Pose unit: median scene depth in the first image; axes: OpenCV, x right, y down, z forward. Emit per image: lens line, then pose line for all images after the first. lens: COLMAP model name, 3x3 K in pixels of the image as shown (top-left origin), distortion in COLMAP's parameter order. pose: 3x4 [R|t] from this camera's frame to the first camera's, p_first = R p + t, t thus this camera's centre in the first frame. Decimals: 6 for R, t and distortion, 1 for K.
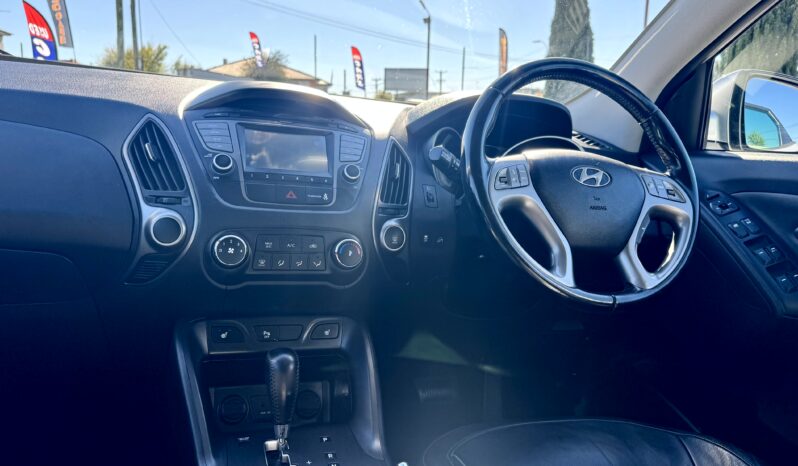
lens RADIAL K [[614.0, 0, 406.1], [0, 614.0, 231.6], [0, 0, 1]] dist [0.041877, -0.070999]
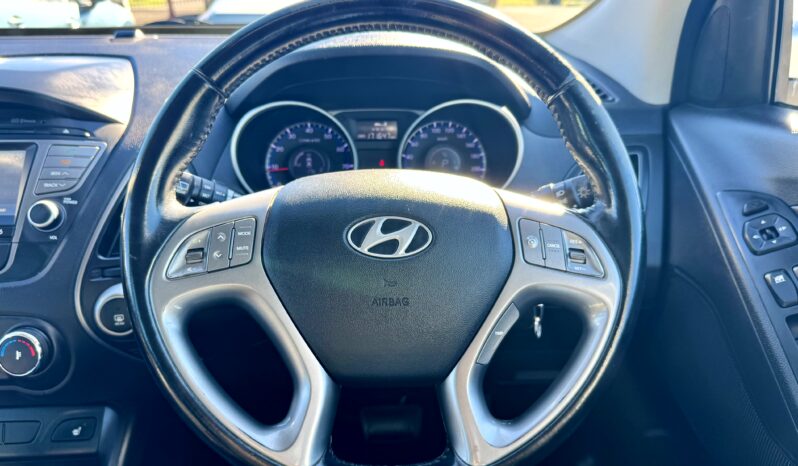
lens RADIAL K [[614.0, 0, 404.8], [0, 614.0, 238.2], [0, 0, 1]] dist [0.041877, -0.070999]
pose [[0.957869, 0.019923, -0.286515, 0.451800], [0.035699, 0.981596, 0.187601, -0.180217], [0.284980, -0.189926, 0.939529, 0.513167]]
